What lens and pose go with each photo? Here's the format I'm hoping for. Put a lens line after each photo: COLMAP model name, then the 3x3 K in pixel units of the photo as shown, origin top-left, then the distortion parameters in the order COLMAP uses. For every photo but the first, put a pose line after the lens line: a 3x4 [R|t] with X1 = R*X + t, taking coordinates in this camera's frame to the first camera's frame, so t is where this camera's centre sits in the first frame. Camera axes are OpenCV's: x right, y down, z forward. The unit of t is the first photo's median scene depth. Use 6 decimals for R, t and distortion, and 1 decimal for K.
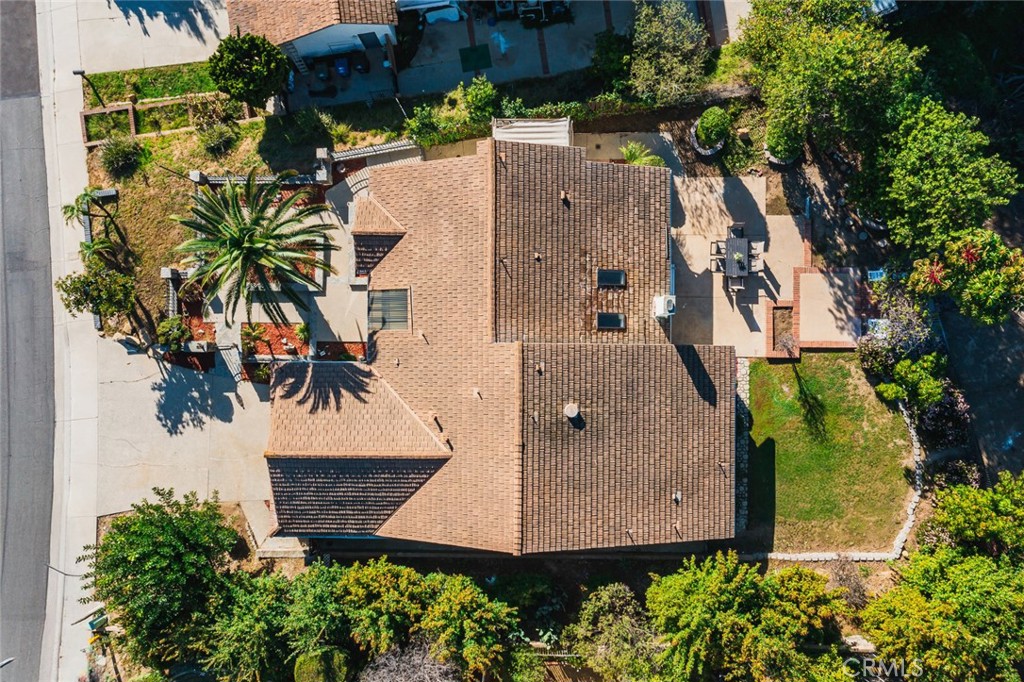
lens RADIAL K [[829.8, 0, 513.3], [0, 829.8, 338.8], [0, 0, 1]] dist [0.009089, 0.001153]
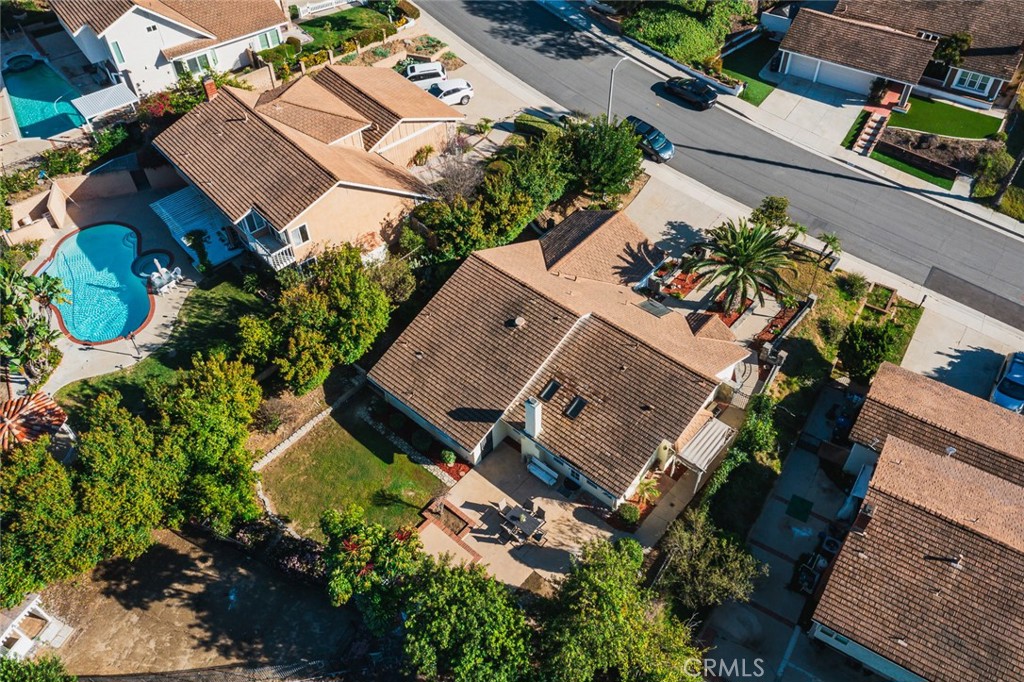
lens RADIAL K [[829.8, 0, 512.6], [0, 829.8, 339.4], [0, 0, 1]] dist [0.009089, 0.001153]
pose [[-0.650621, 0.580535, -0.489562, 0.686042], [-0.758157, -0.459657, 0.462508, -0.497294], [0.043471, 0.672082, 0.739199, -0.018512]]
